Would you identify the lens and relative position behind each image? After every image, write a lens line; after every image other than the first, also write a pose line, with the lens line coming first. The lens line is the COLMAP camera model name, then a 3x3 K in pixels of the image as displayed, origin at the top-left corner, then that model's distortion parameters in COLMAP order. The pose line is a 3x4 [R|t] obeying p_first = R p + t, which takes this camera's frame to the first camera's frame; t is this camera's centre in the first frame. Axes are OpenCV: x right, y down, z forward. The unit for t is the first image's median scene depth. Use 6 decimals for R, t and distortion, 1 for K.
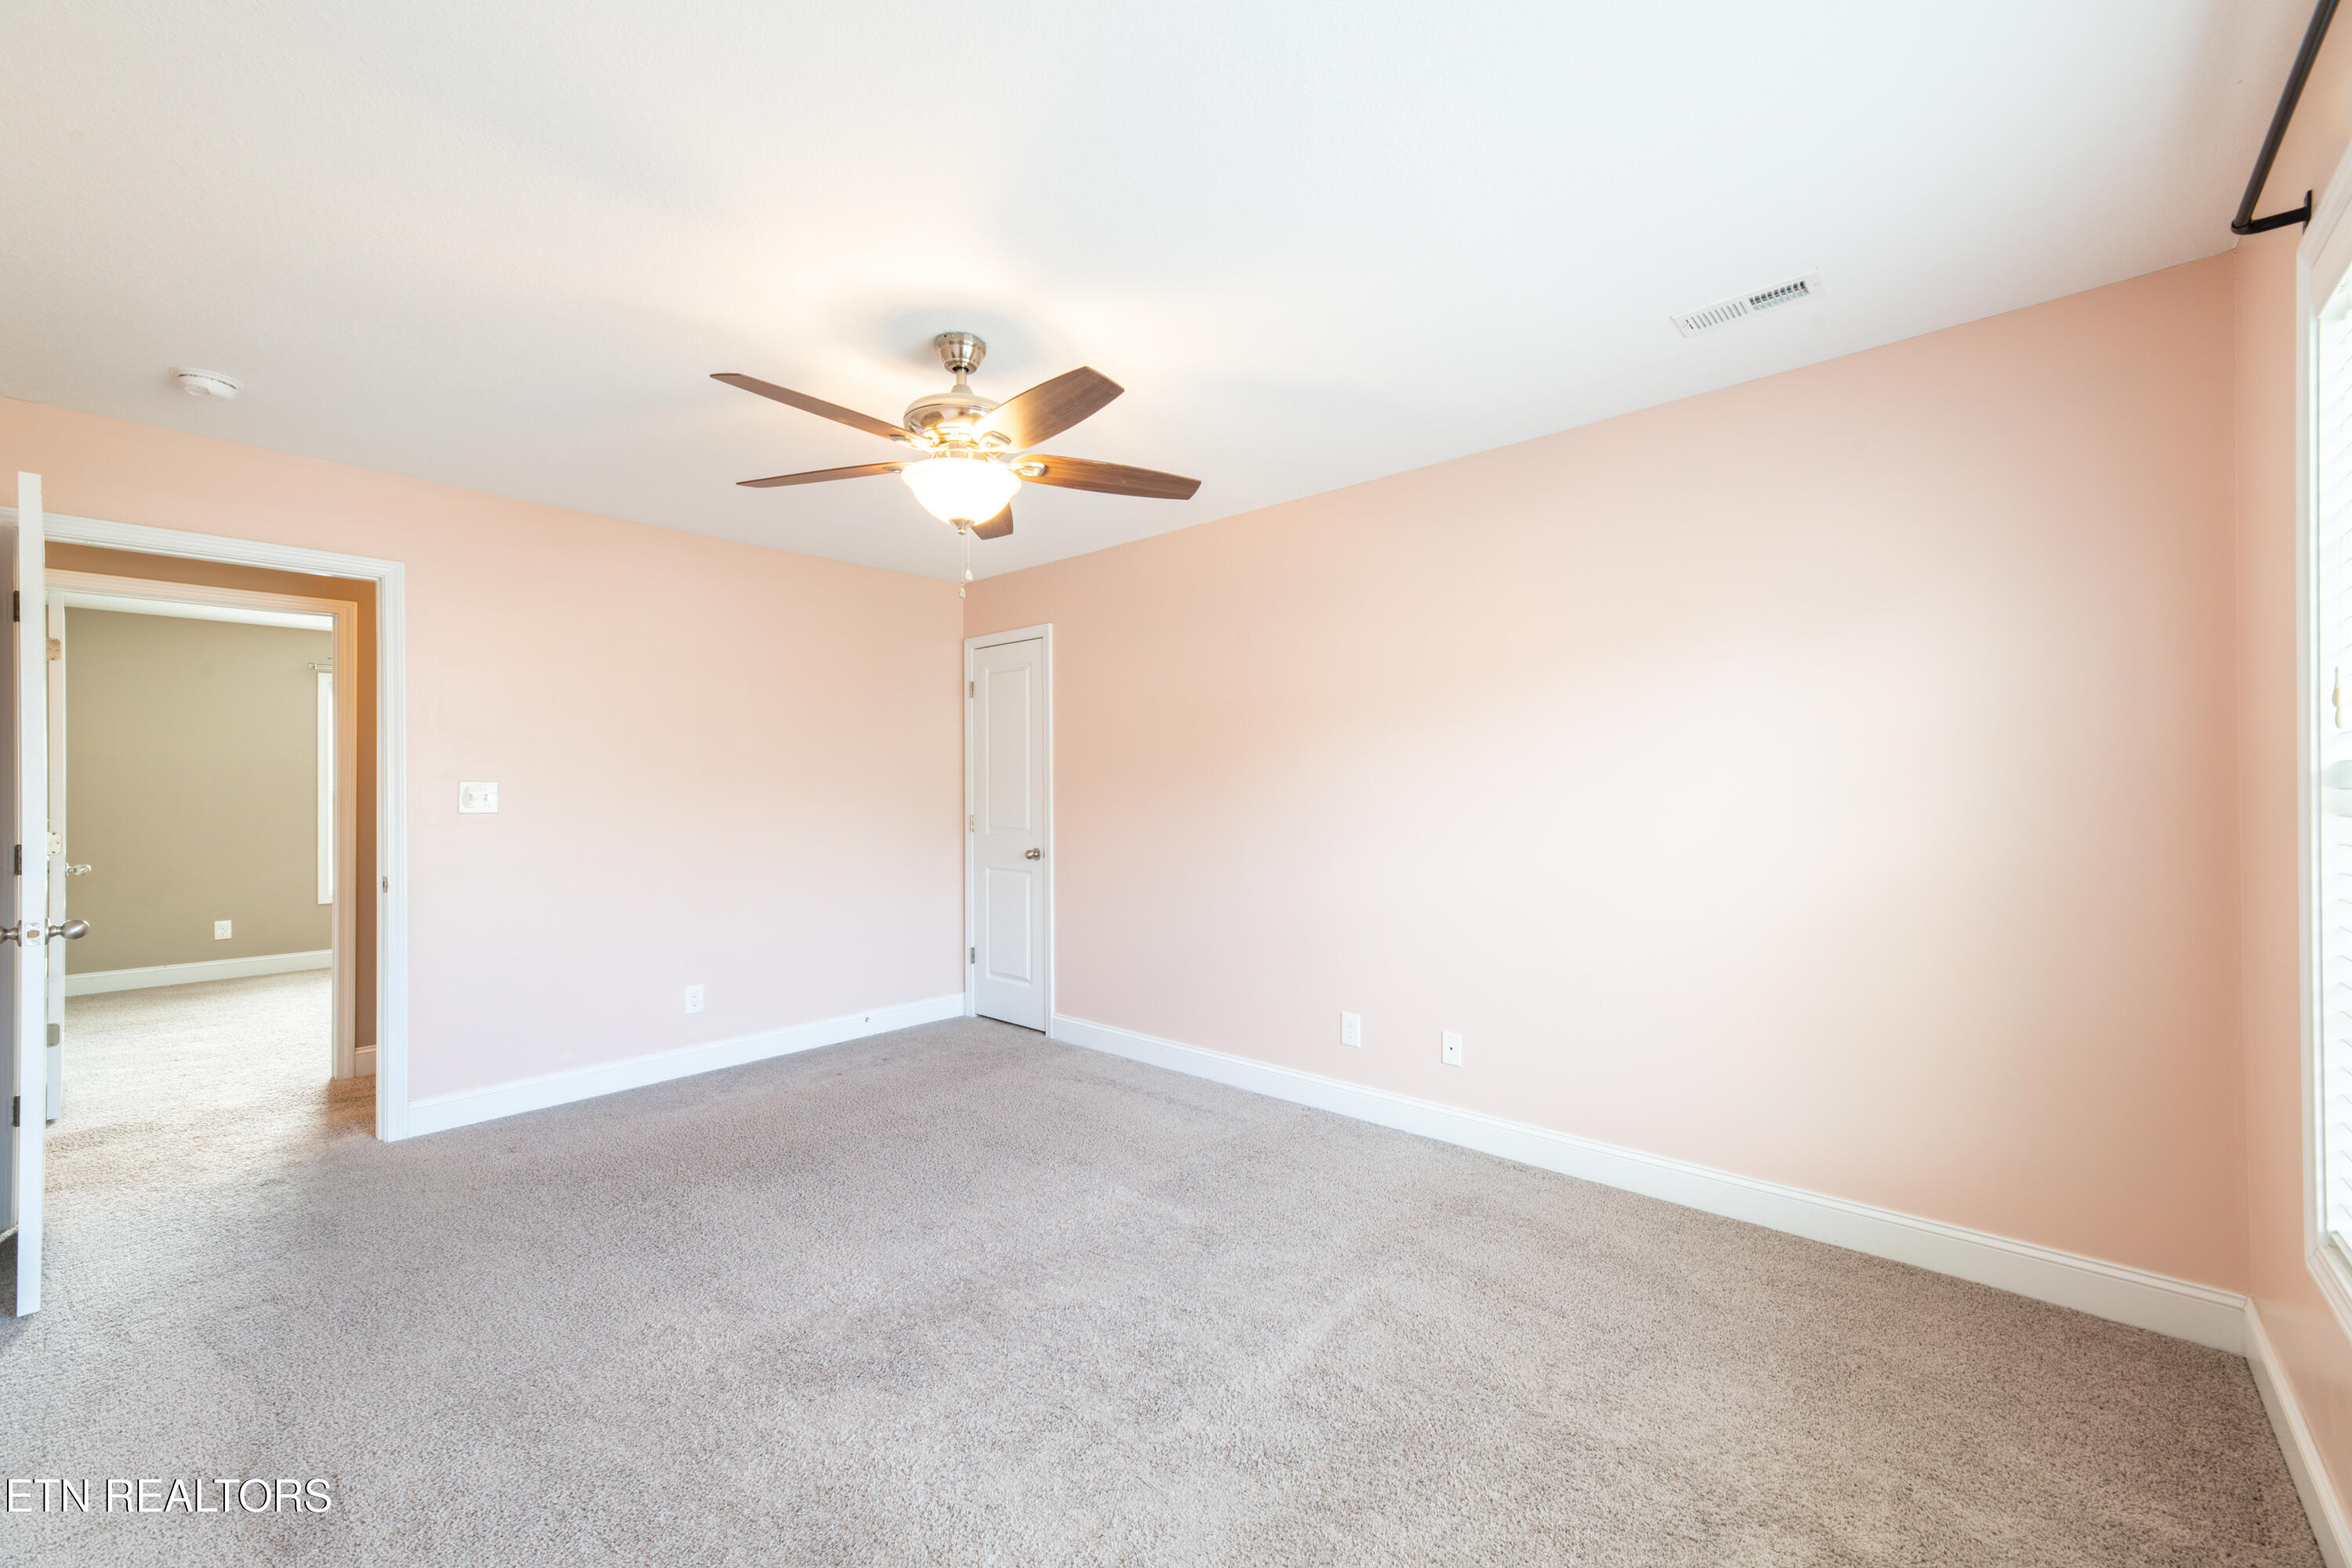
lens RADIAL K [[925.9, 0, 1176.0], [0, 925.9, 784.0], [0, 0, 1]] dist [-0.001303, -0.000149]
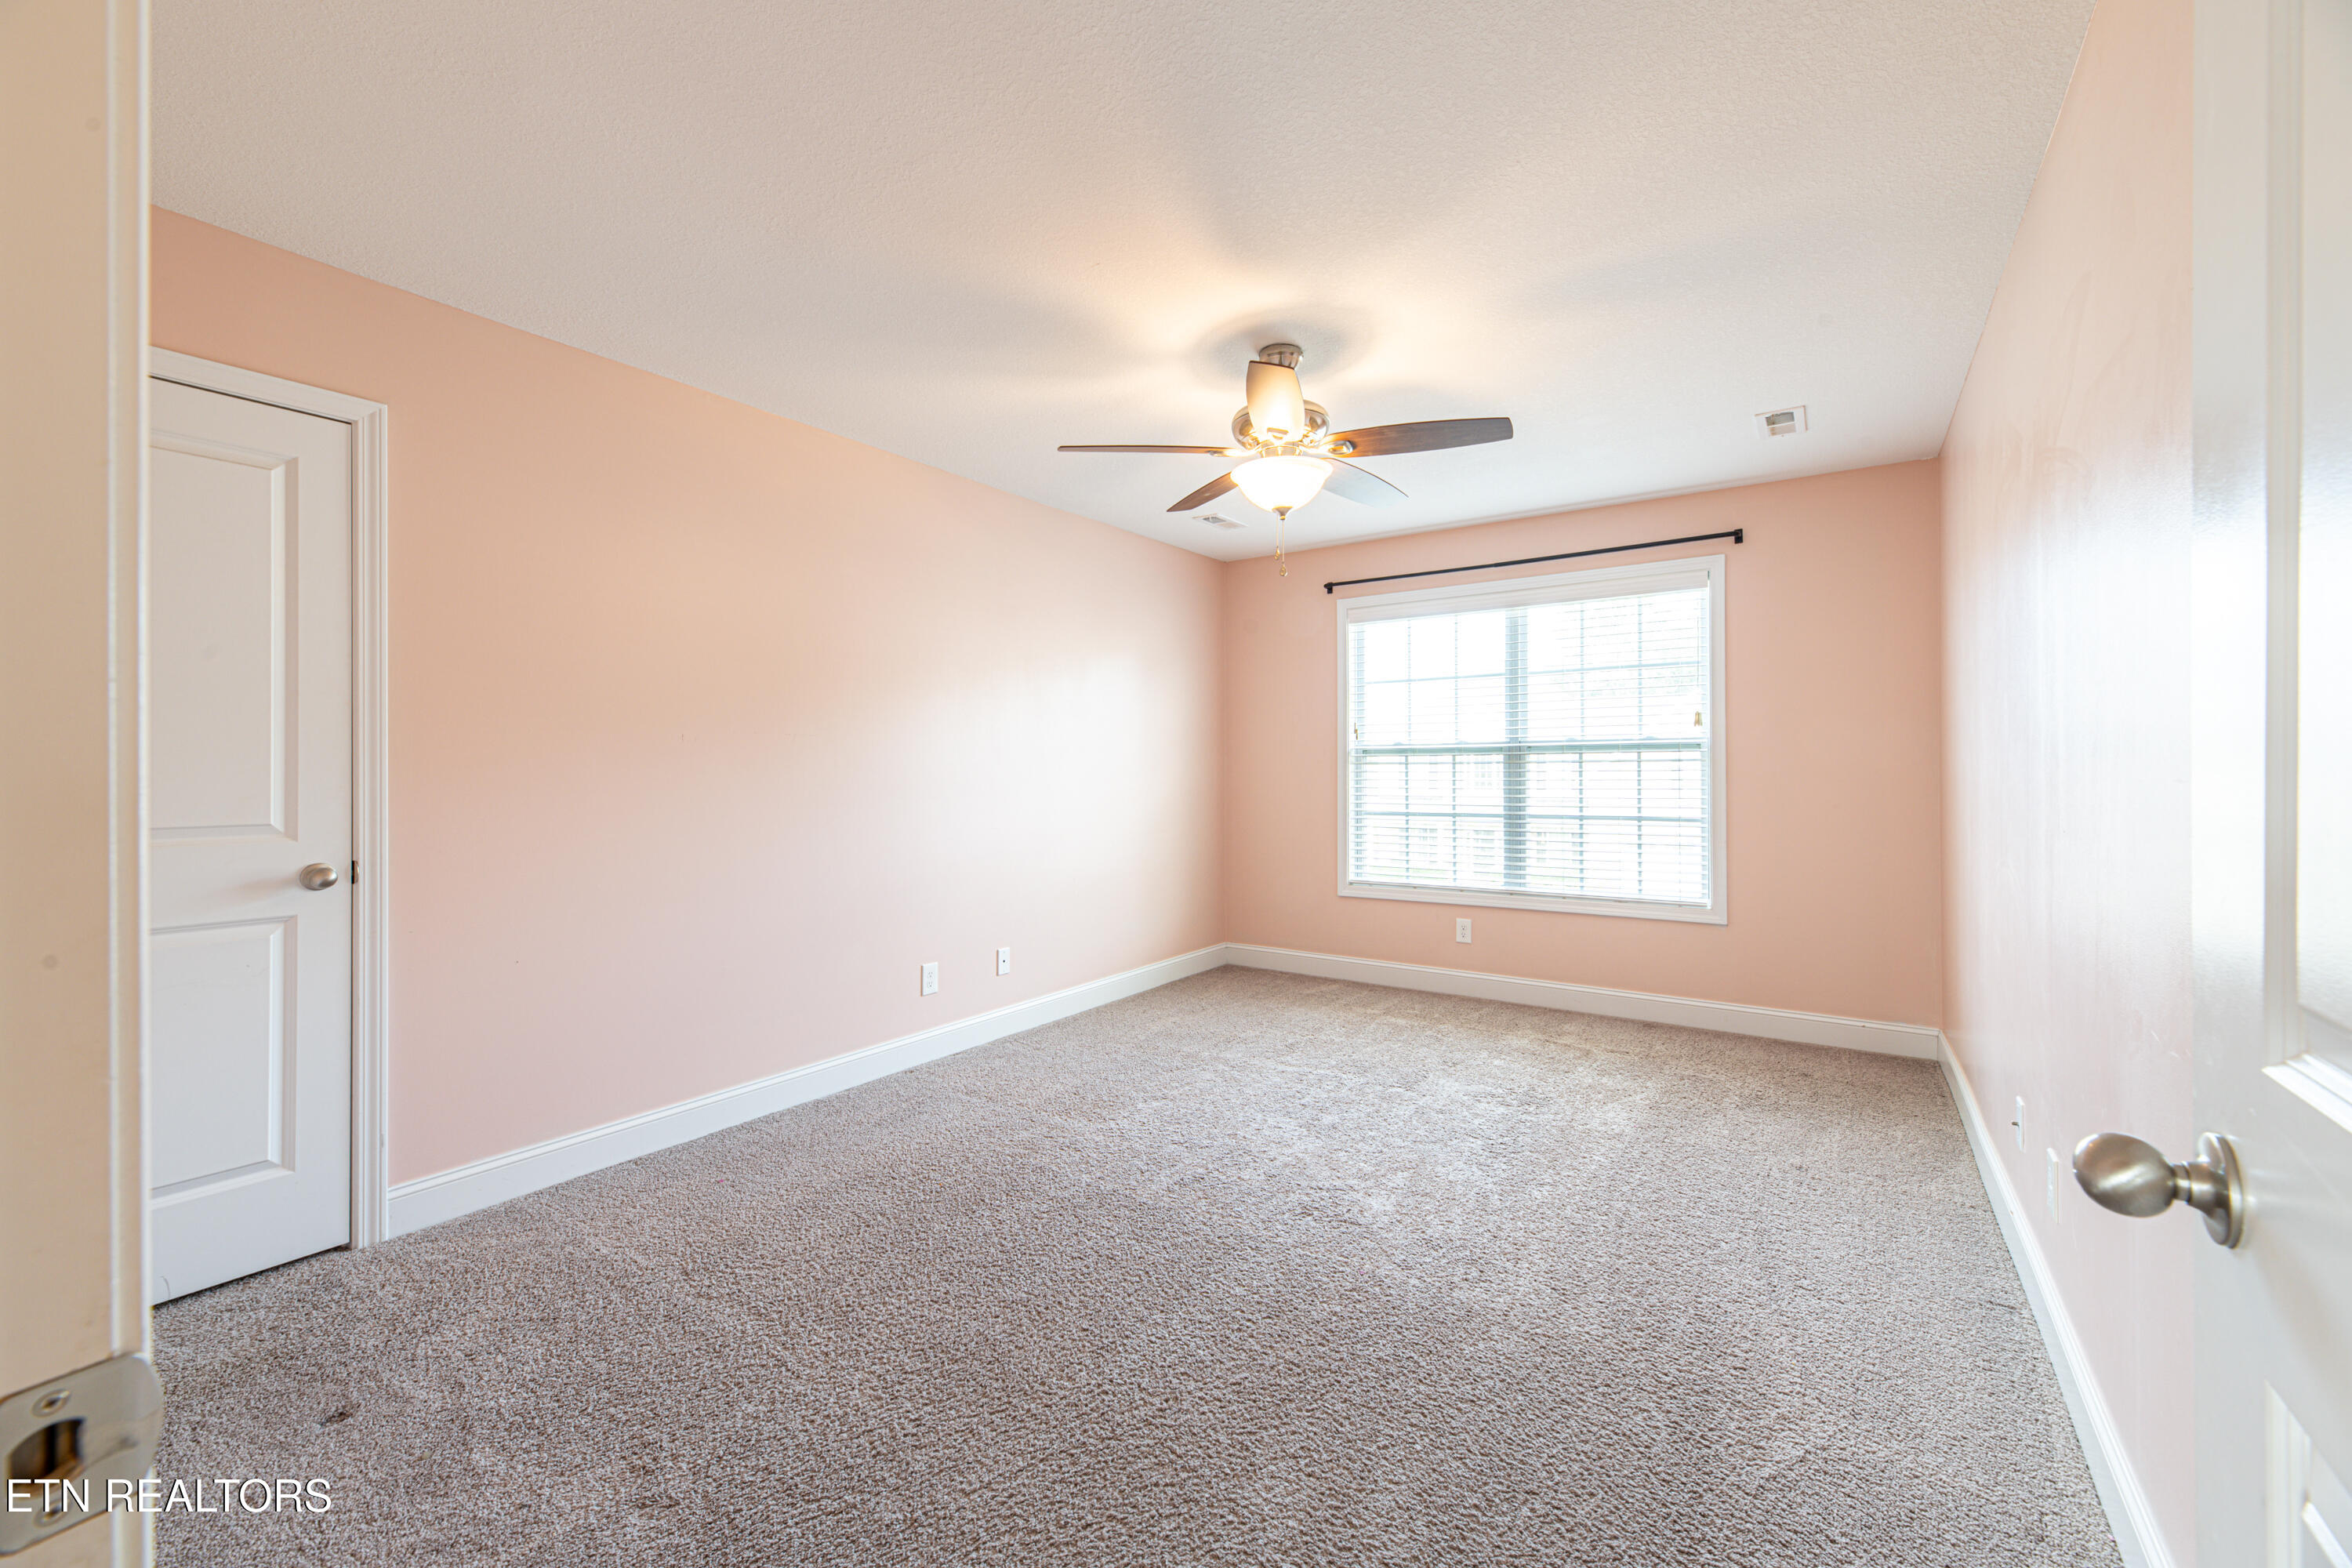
lens RADIAL K [[925.9, 0, 1176.0], [0, 925.9, 784.0], [0, 0, 1]] dist [-0.001303, -0.000149]
pose [[-0.137677, -0.005859, 0.990460, -0.905247], [-0.004931, 0.999974, 0.005230, 0.033576], [-0.990465, -0.004164, -0.137702, 0.864237]]
